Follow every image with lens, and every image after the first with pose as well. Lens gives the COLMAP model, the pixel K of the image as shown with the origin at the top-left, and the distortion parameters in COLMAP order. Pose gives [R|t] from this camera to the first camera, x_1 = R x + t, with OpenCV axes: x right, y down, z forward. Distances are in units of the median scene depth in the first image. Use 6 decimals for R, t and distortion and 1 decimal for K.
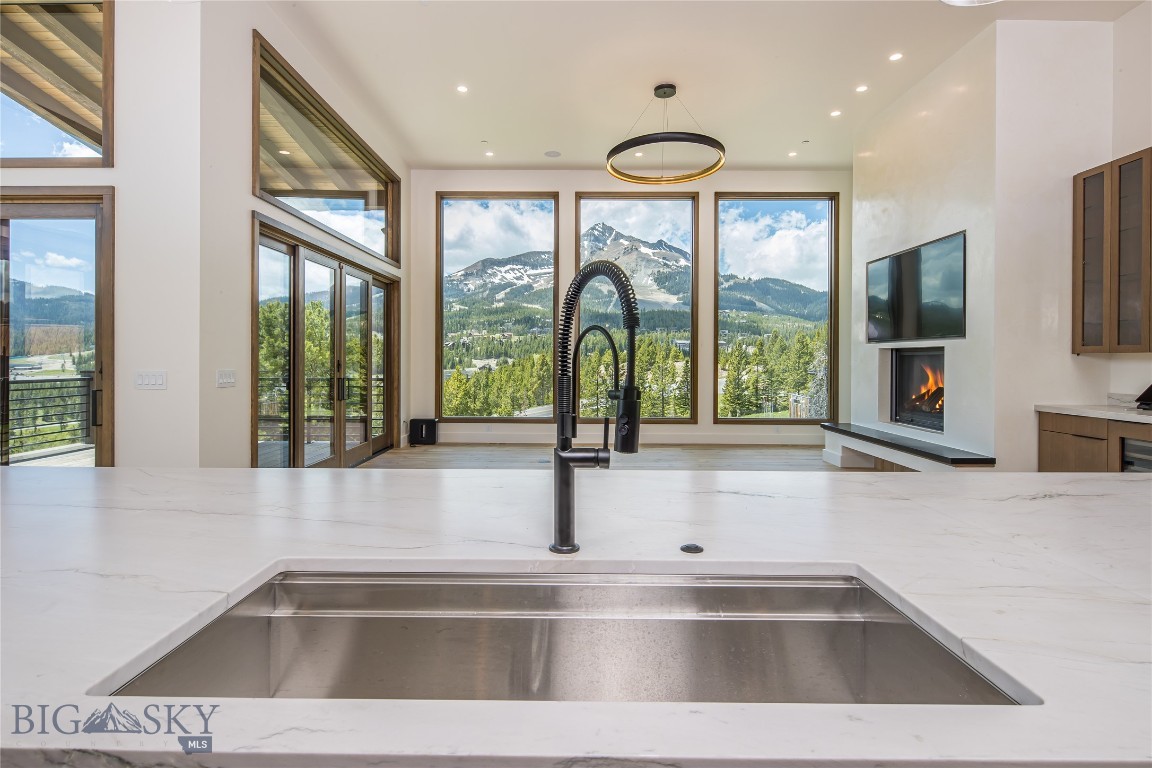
lens RADIAL K [[557.0, 0, 574.3], [0, 557.0, 358.4], [0, 0, 1]] dist [0.010755, 0.000008]
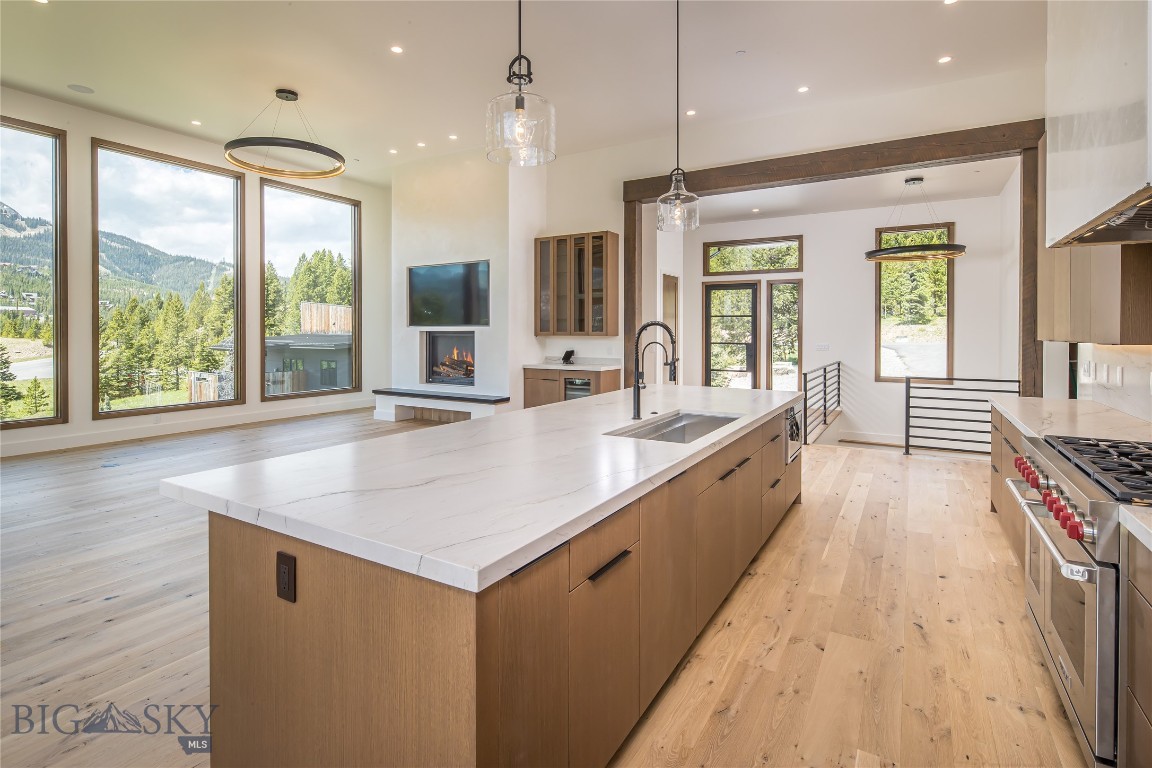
lens RADIAL K [[548.1, 0, 577.4], [0, 548.1, 338.8], [0, 0, 1]] dist [-0.001336, -0.000028]
pose [[0.508773, -0.014493, 0.860779, -0.481572], [0.002114, 0.999876, 0.015585, -0.021166], [-0.860898, -0.006110, 0.508740, -0.028329]]
